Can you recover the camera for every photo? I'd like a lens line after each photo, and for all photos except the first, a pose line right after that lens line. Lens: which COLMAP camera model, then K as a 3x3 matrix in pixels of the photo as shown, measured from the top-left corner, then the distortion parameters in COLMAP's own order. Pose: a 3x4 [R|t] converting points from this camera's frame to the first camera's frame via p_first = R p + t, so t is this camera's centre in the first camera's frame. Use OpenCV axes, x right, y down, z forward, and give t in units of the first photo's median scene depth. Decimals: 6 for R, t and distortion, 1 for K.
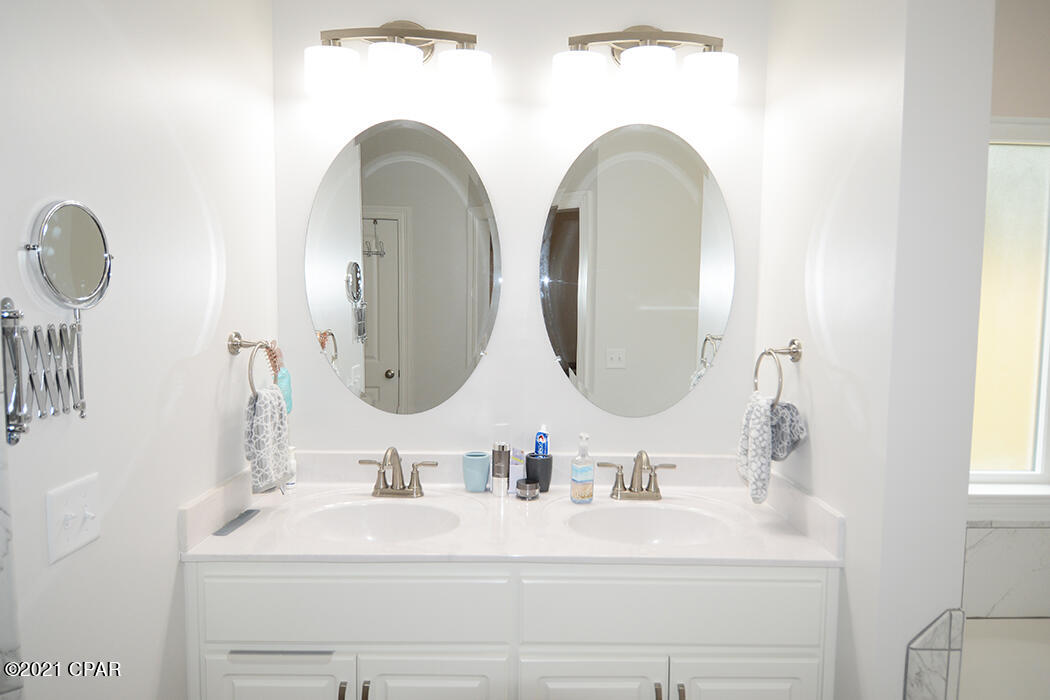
lens RADIAL K [[614.9, 0, 524.6], [0, 614.9, 347.1], [0, 0, 1]] dist [0.020592, -0.005069]
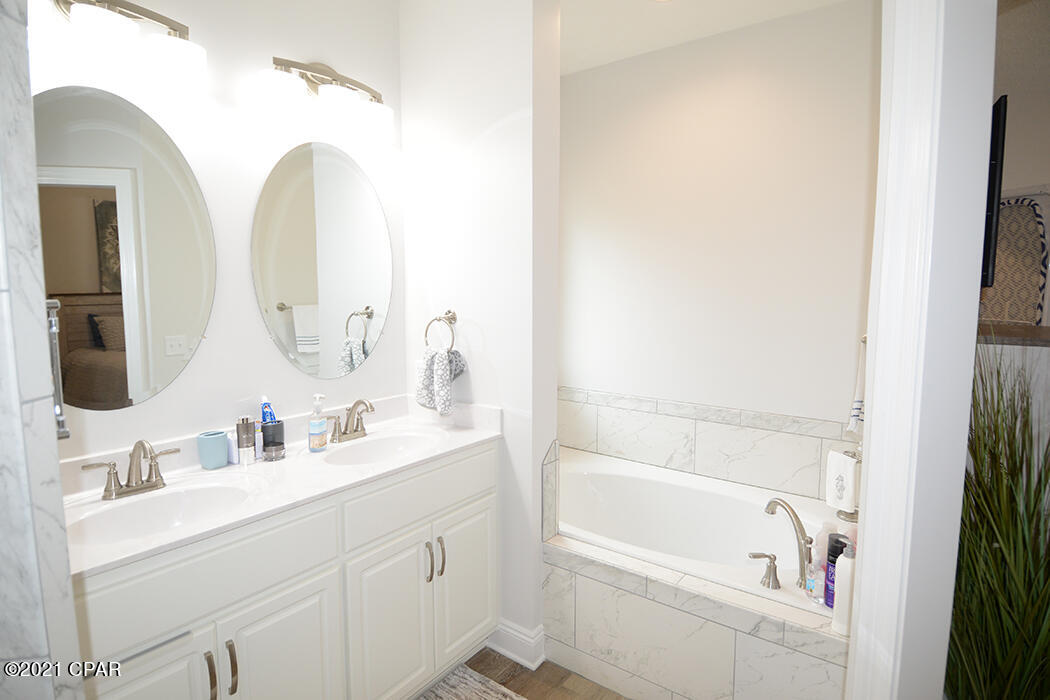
lens RADIAL K [[554.1, 0, 526.3], [0, 554.1, 352.6], [0, 0, 1]] dist [0.014095, -0.020575]
pose [[0.601158, -0.101848, 0.792614, -0.506013], [0.062949, 0.994798, 0.080084, -0.005395], [-0.796647, 0.001751, 0.604442, -0.003124]]
